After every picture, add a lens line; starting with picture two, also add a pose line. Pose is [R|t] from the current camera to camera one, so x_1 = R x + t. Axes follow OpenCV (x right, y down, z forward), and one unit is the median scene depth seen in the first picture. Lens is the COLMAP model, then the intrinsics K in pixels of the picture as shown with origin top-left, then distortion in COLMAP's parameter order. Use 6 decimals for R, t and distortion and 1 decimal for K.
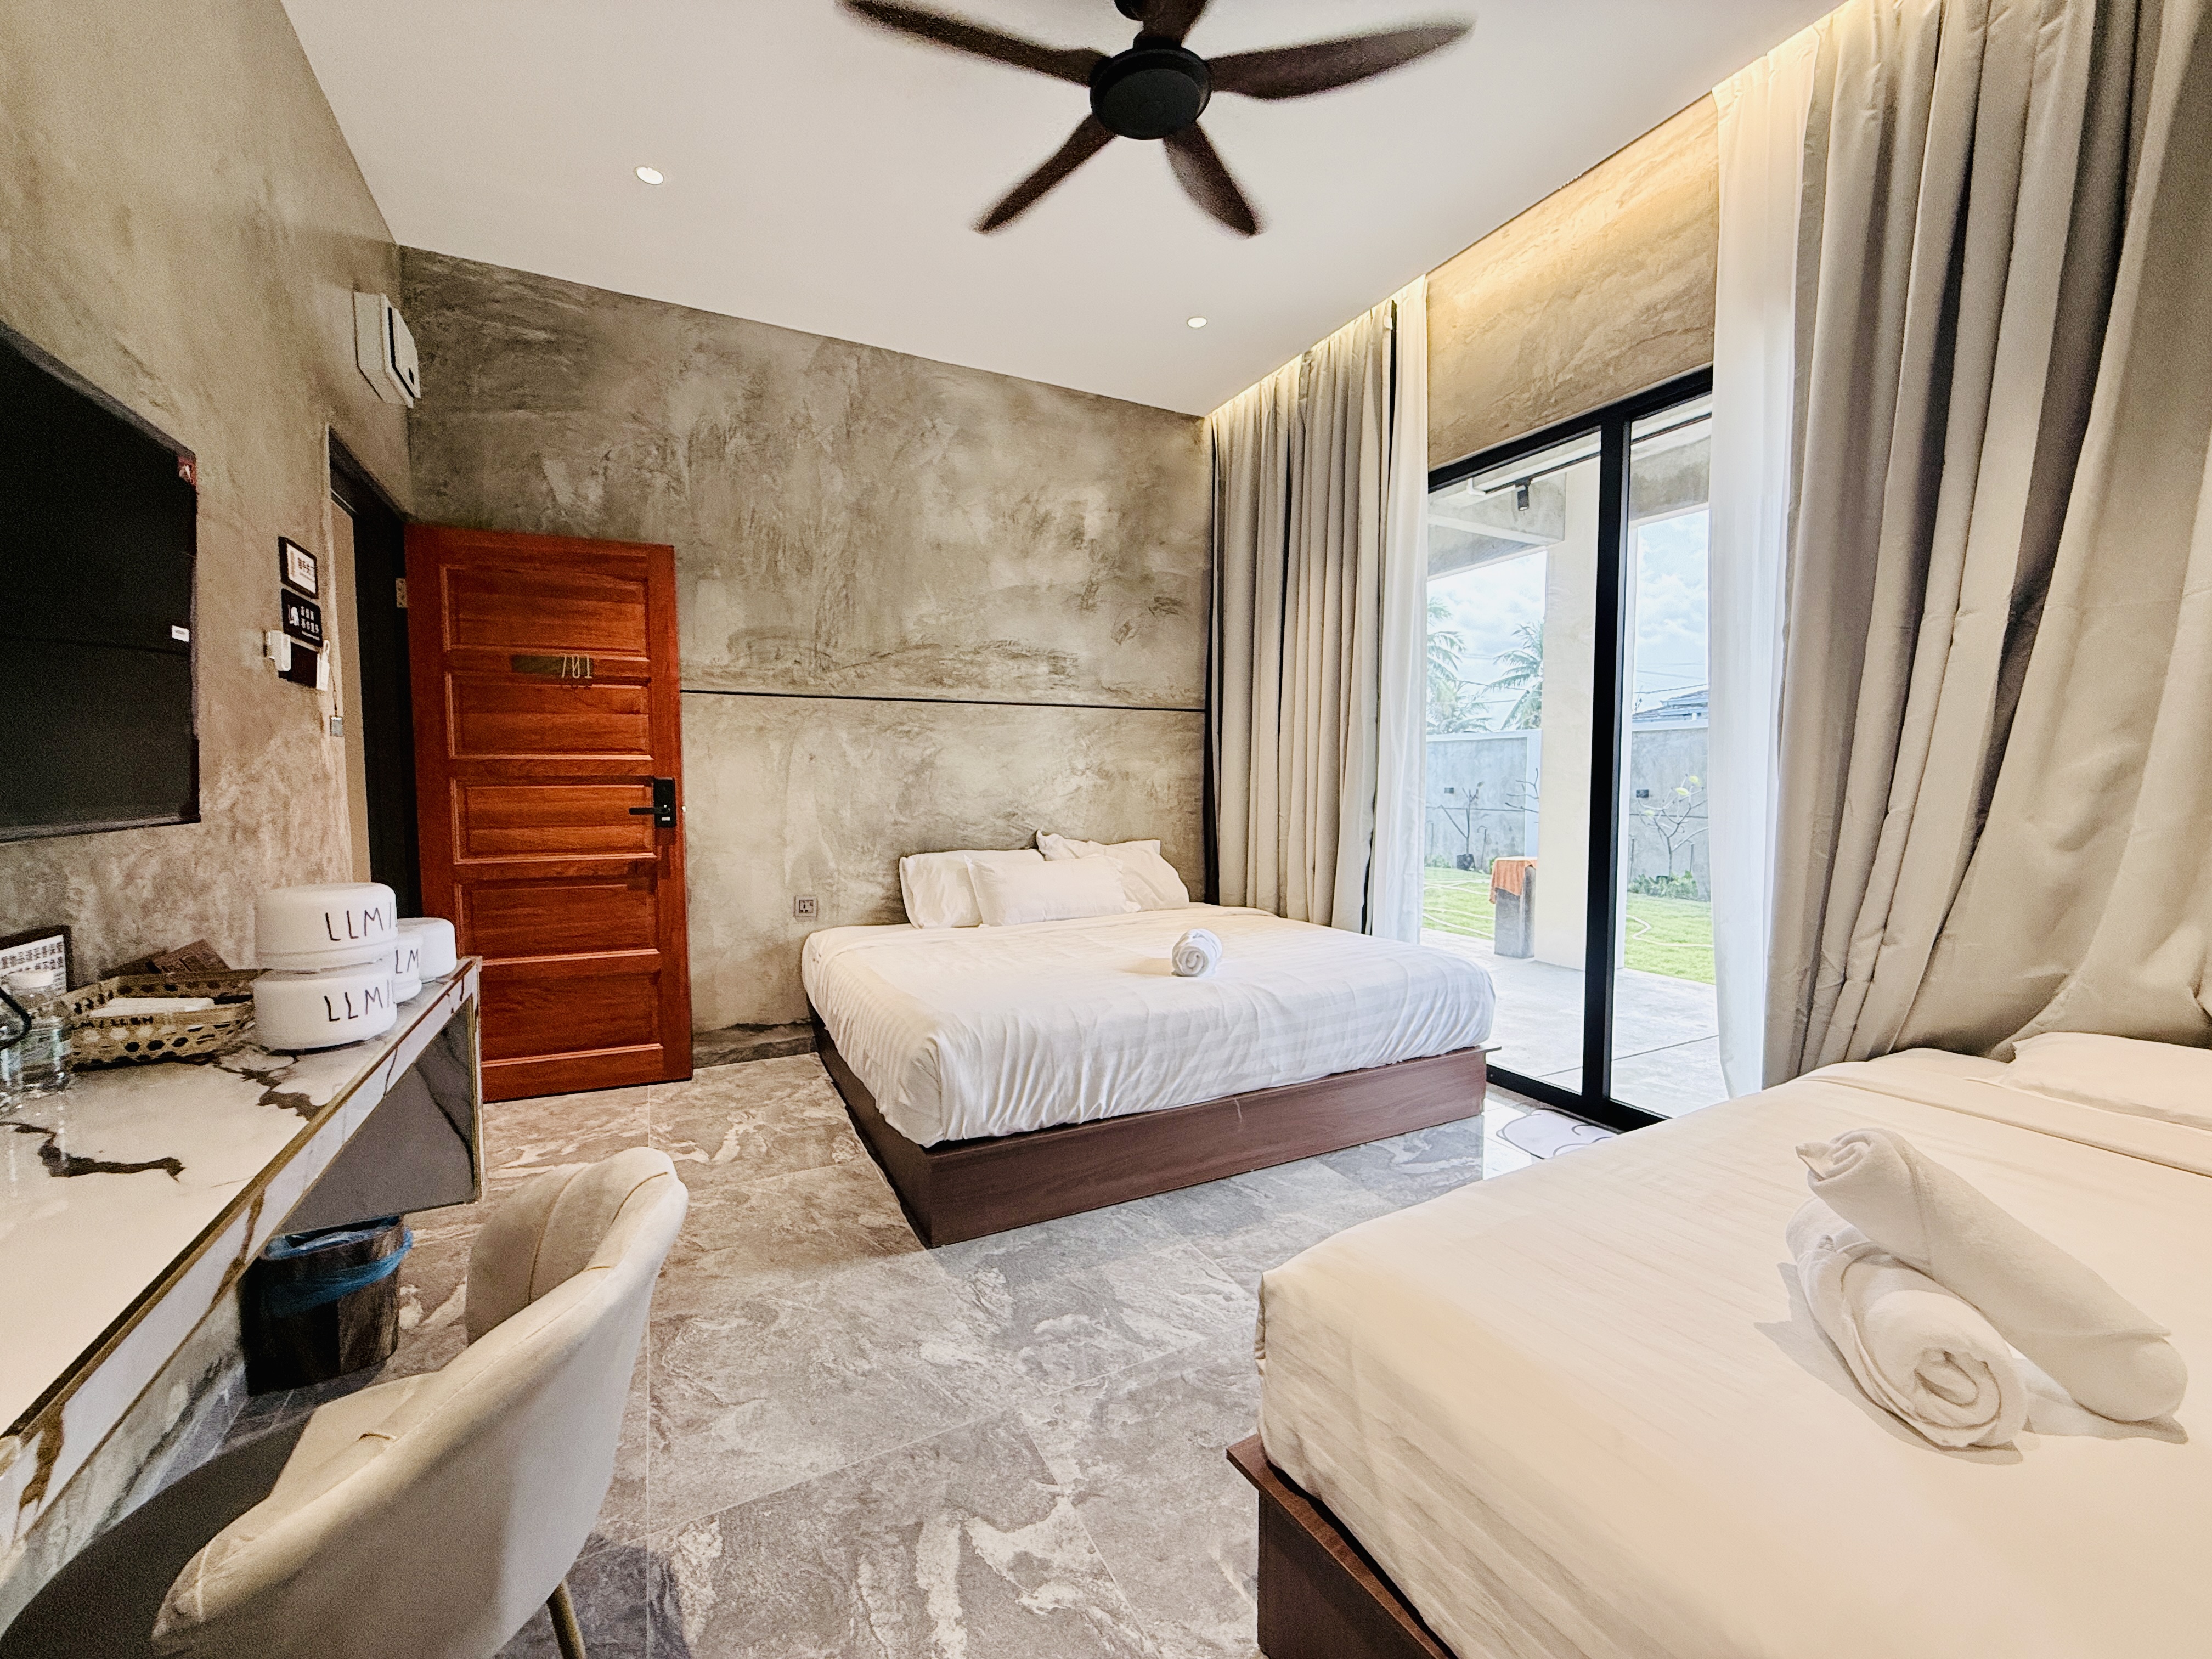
lens RADIAL K [[881.8, 0, 1105.9], [0, 881.8, 835.2], [0, 0, 1]] dist [-0.003386, 0.000415]
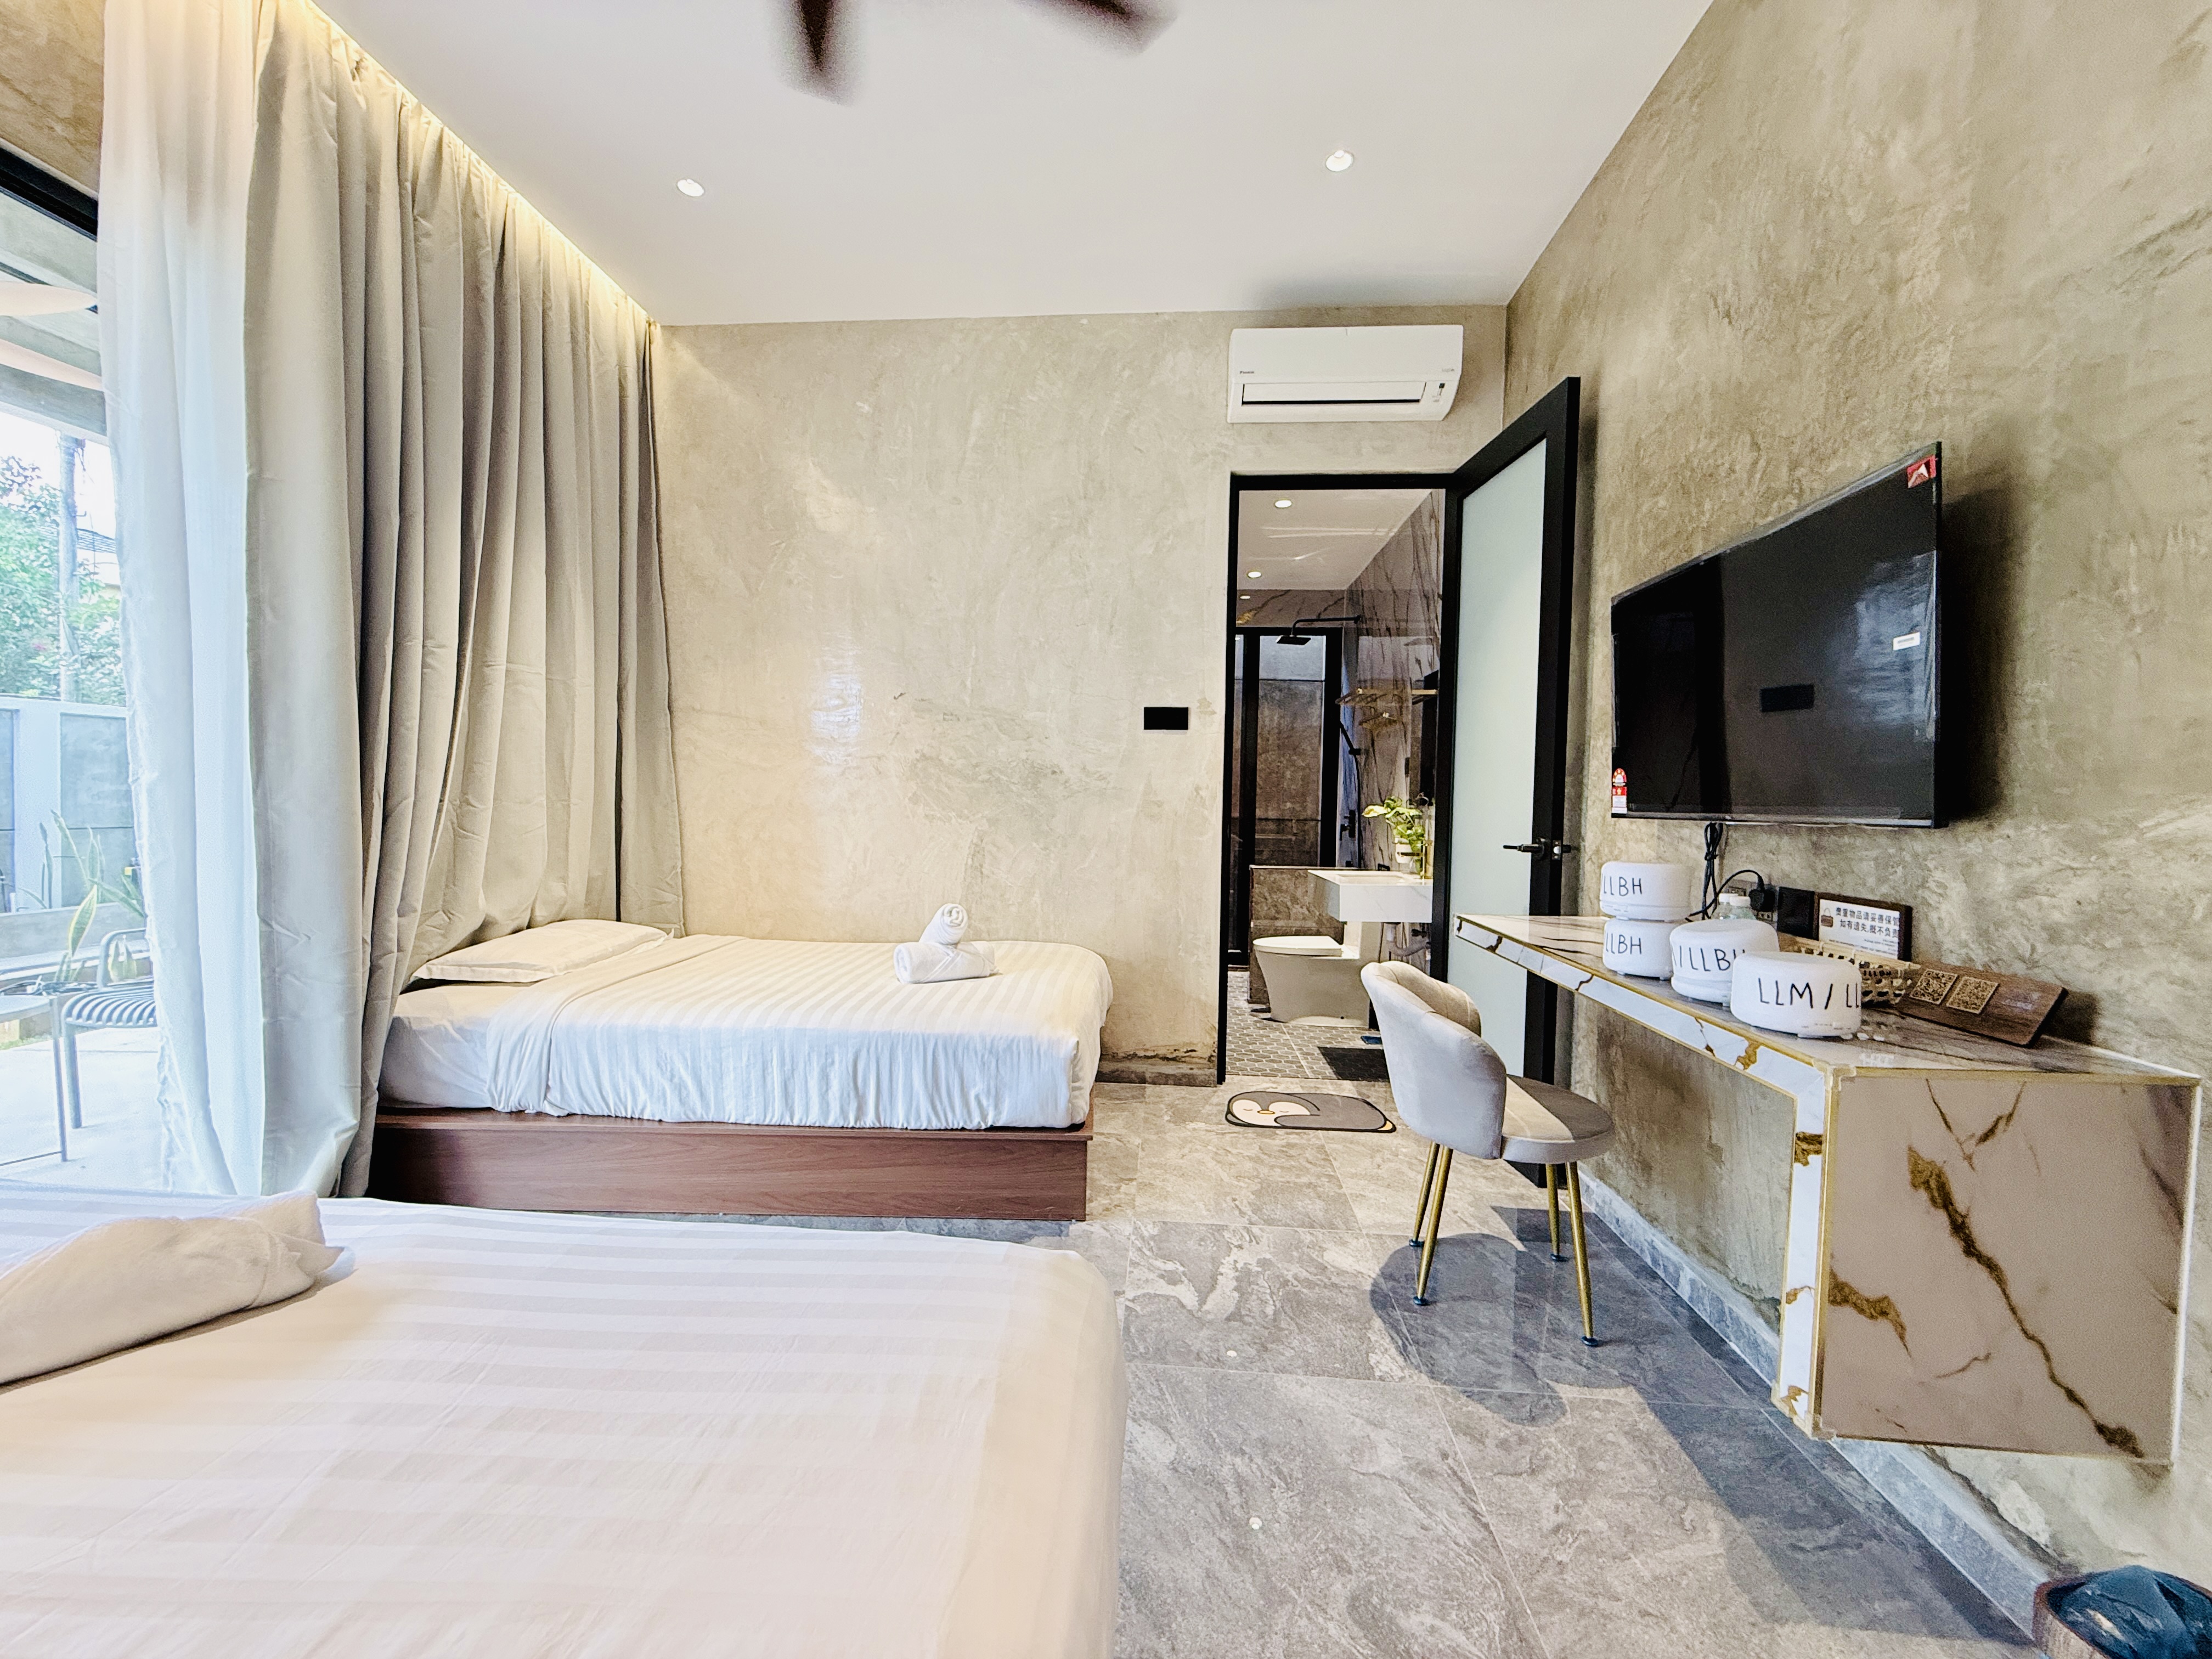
lens RADIAL K [[881.8, 0, 1097.0], [0, 881.8, 838.8], [0, 0, 1]] dist [-0.003386, 0.000415]
pose [[-0.844760, -0.036654, 0.533889, -0.762635], [0.022544, 0.994329, 0.103935, -0.120667], [-0.534671, 0.099836, -0.839142, 2.234437]]
